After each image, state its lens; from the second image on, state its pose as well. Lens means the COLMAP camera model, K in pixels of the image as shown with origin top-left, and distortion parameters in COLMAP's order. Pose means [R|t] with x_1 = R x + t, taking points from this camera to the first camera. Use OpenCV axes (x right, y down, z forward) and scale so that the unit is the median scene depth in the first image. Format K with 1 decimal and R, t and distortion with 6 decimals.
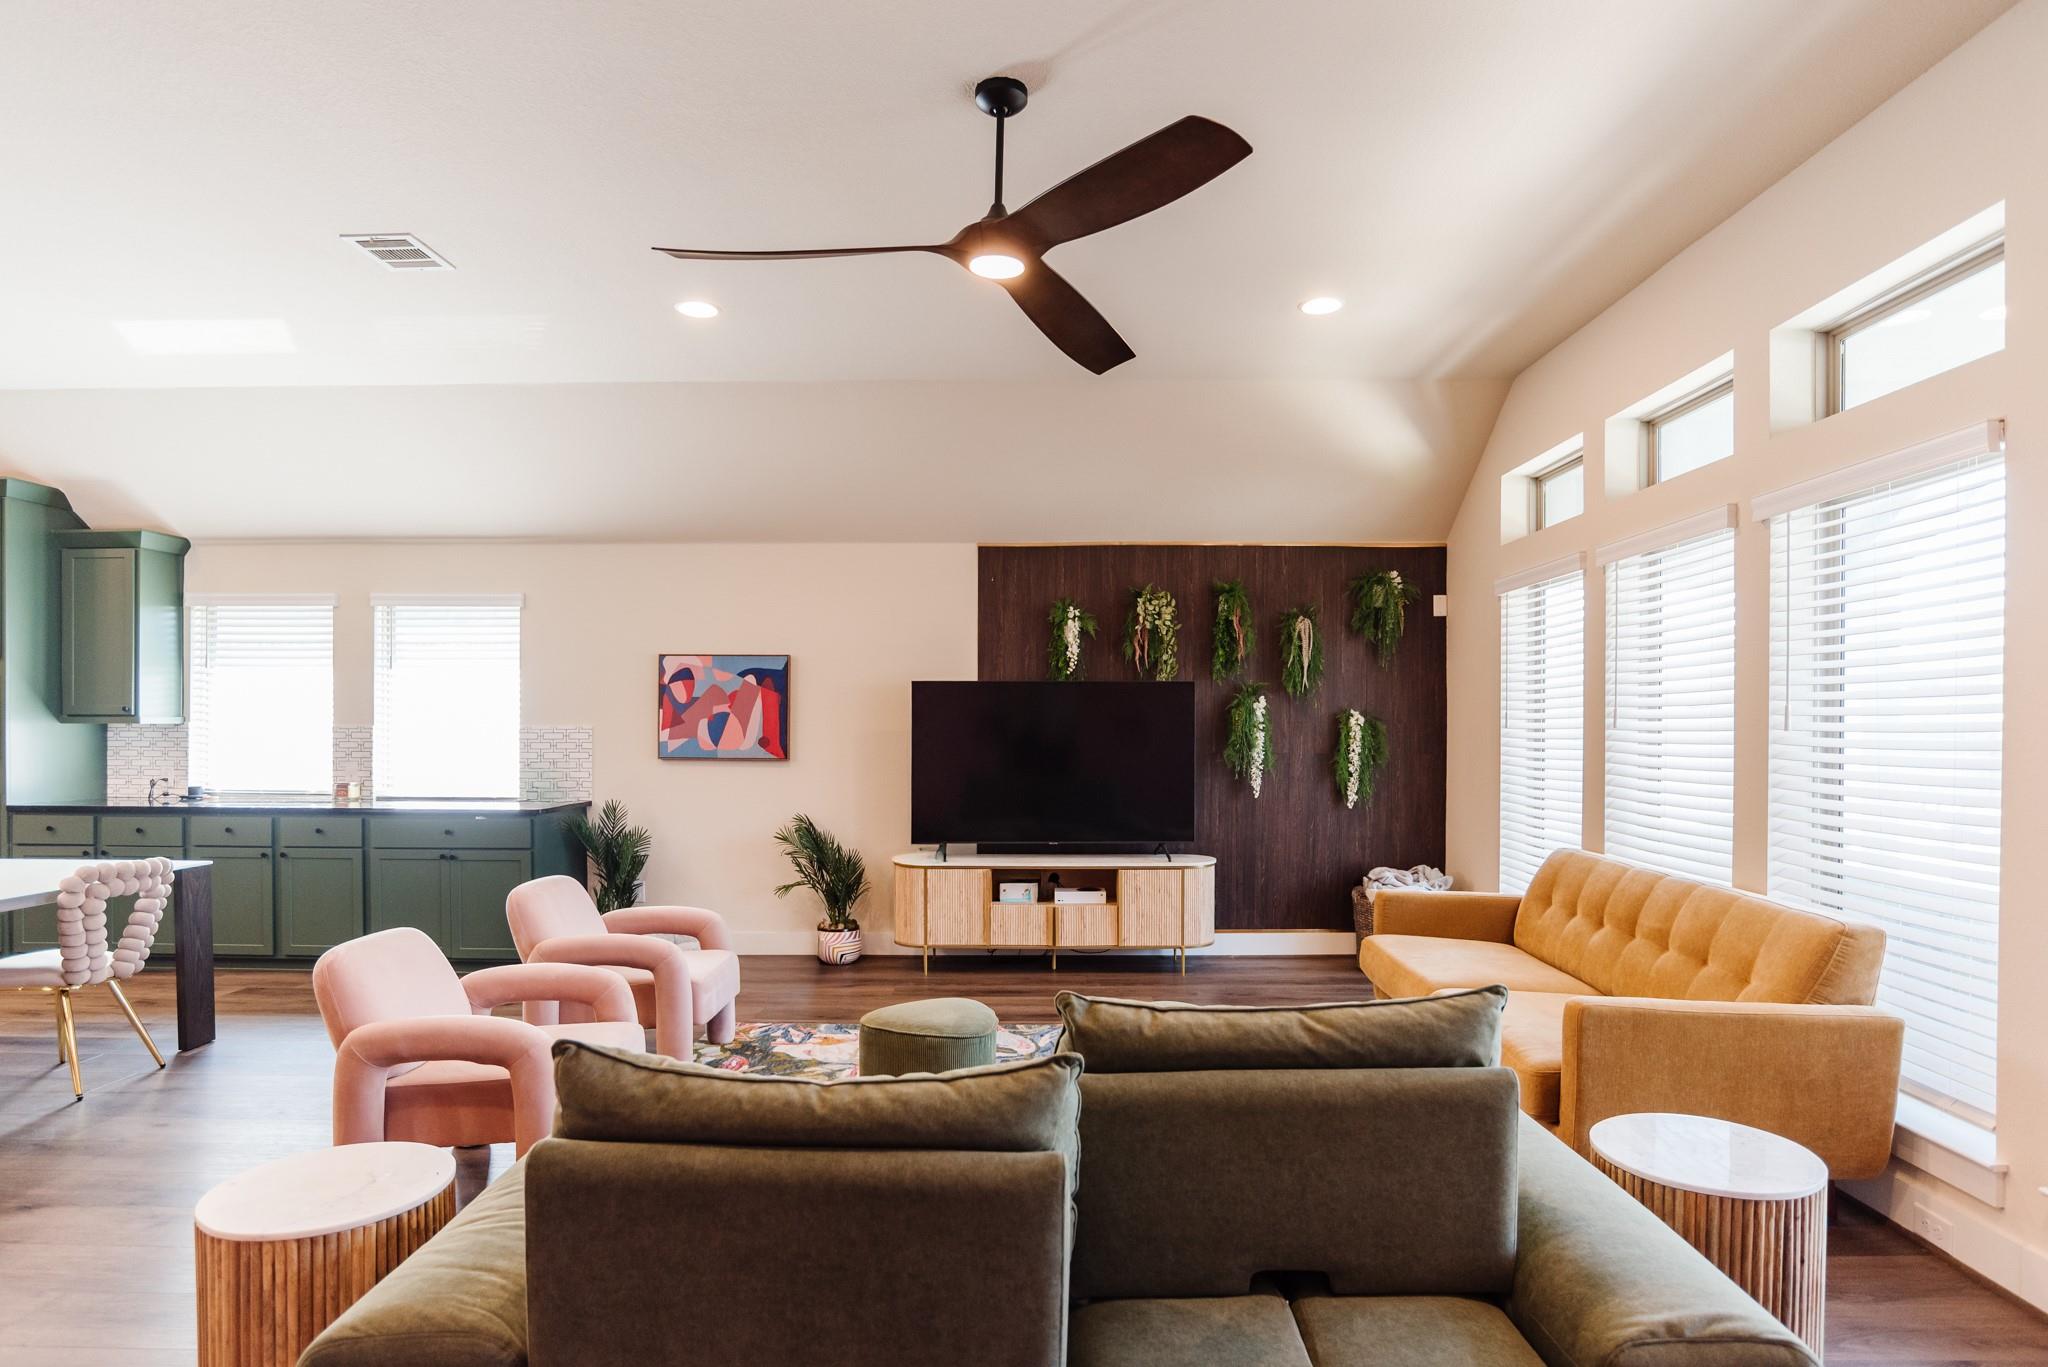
lens RADIAL K [[1070.4, 0, 1022.9], [0, 1070.4, 748.2], [0, 0, 1]] dist [-0.013739, 0.001120]
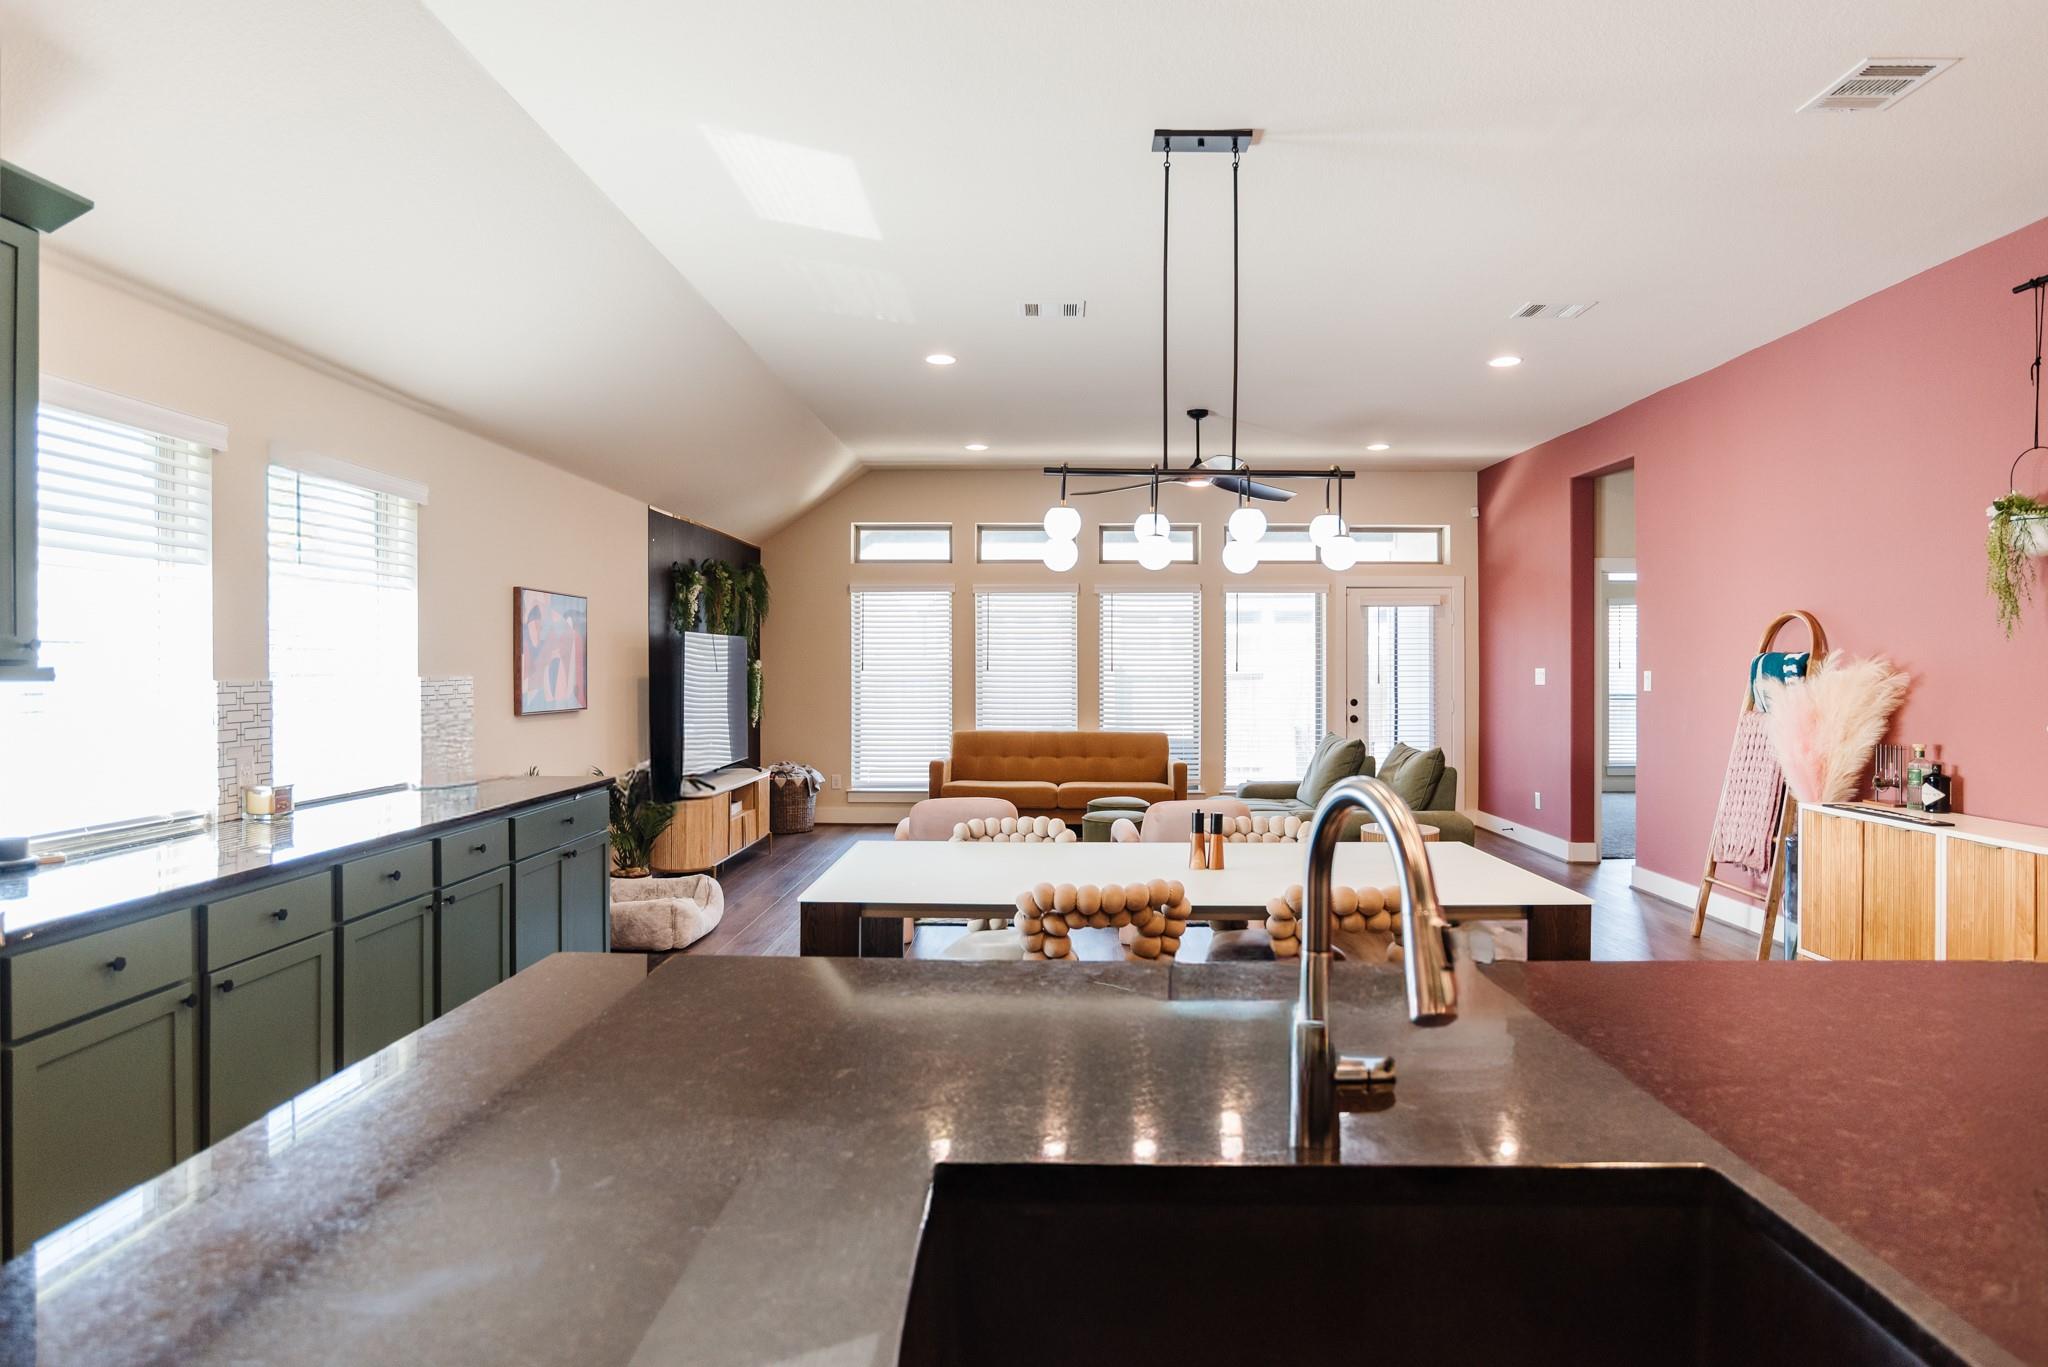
lens RADIAL K [[1149.2, 0, 1019.7], [0, 1149.2, 659.8], [0, 0, 1]] dist [-0.053230, 0.021990]
pose [[0.009387, 0.002218, 0.999953, -1.202738], [0.019320, 0.999810, -0.002399, -0.022710], [-0.999769, 0.019341, 0.009342, 0.615340]]
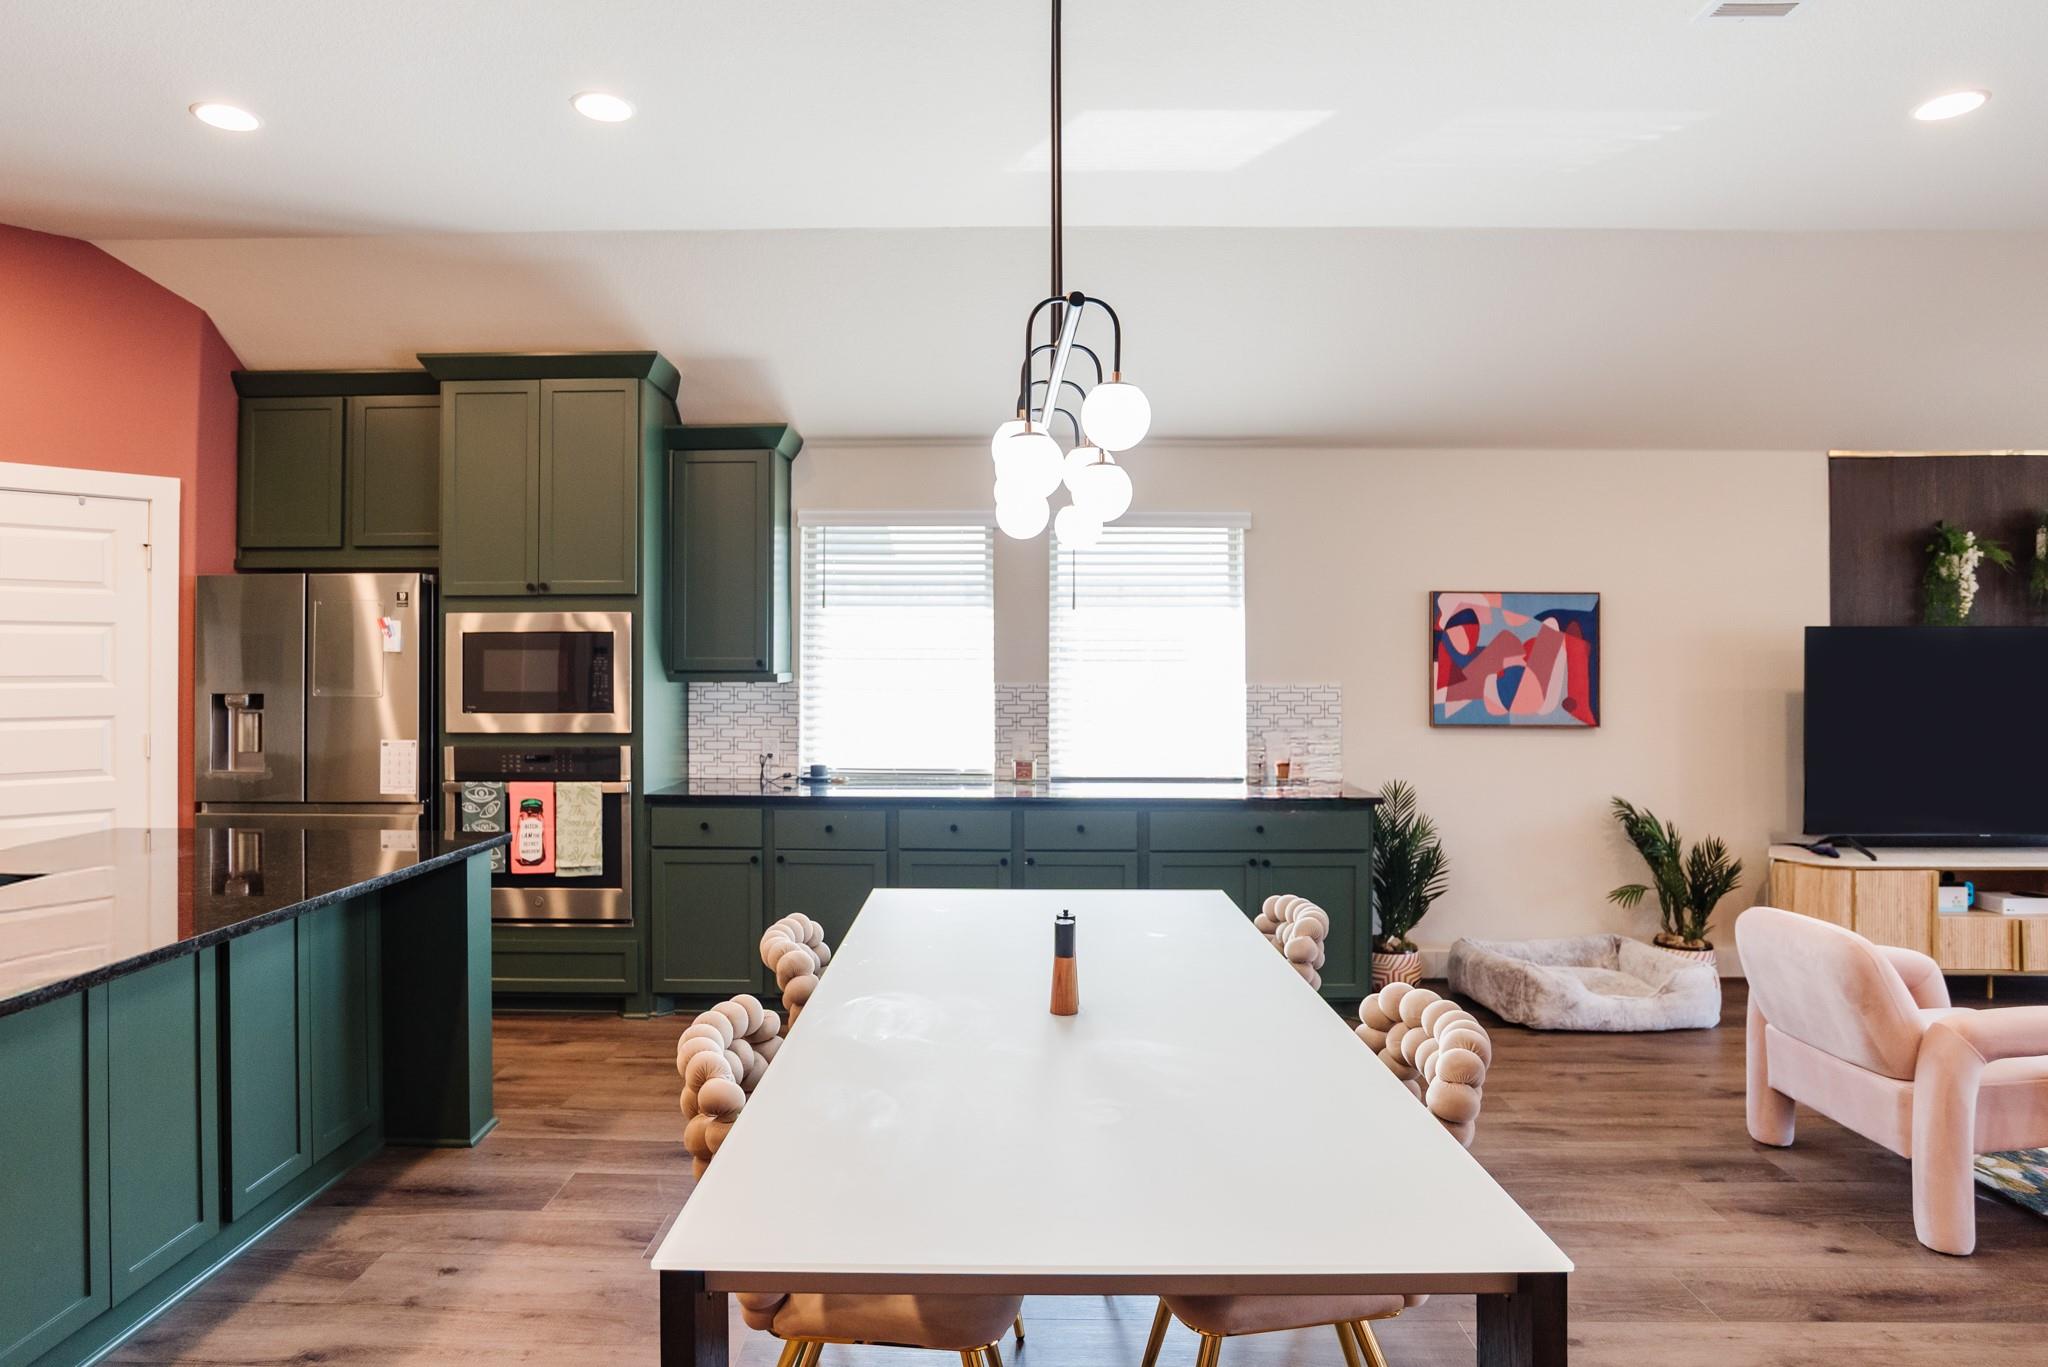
lens RADIAL K [[1149.2, 0, 995.0], [0, 1149.2, 664.2], [0, 0, 1]] dist [-0.053230, 0.021990]
pose [[0.999980, -0.001380, 0.006235, -0.661639], [0.001526, 0.999726, -0.023346, -0.016345], [-0.006201, 0.023356, 0.999708, 0.181669]]
